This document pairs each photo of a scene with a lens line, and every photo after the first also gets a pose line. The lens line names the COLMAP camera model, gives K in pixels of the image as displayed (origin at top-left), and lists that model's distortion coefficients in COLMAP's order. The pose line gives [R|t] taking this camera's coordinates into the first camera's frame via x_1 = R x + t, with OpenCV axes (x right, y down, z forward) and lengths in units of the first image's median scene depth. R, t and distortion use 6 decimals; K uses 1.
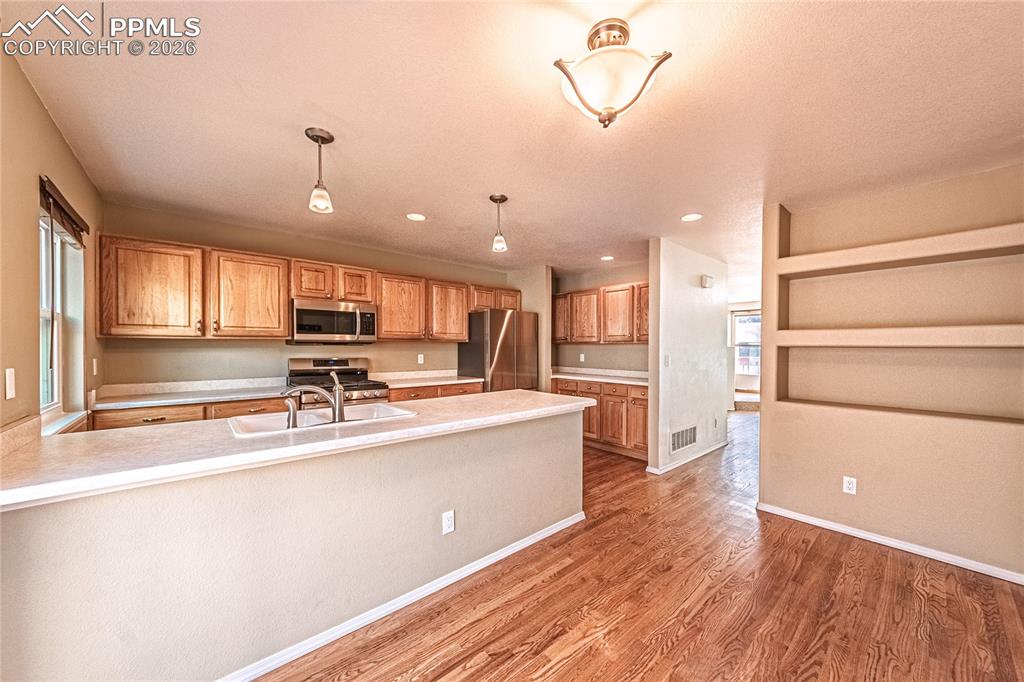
lens RADIAL K [[366.7, 0, 516.8], [0, 366.7, 346.1], [0, 0, 1]] dist [0.000519, -0.000063]
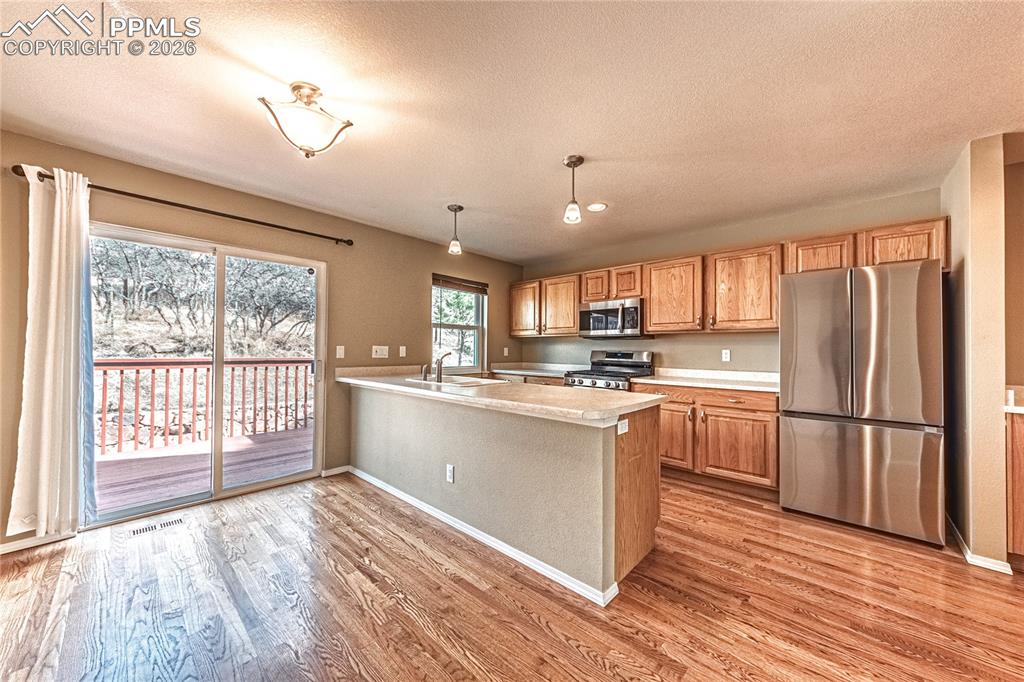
lens RADIAL K [[366.6, 0, 513.5], [0, 366.6, 329.8], [0, 0, 1]] dist [0.002108, 0.000061]
pose [[0.109891, -0.052900, -0.992535, 0.744785], [-0.002882, 0.998562, -0.053541, 0.037681], [0.993939, 0.008744, 0.109581, 0.722341]]
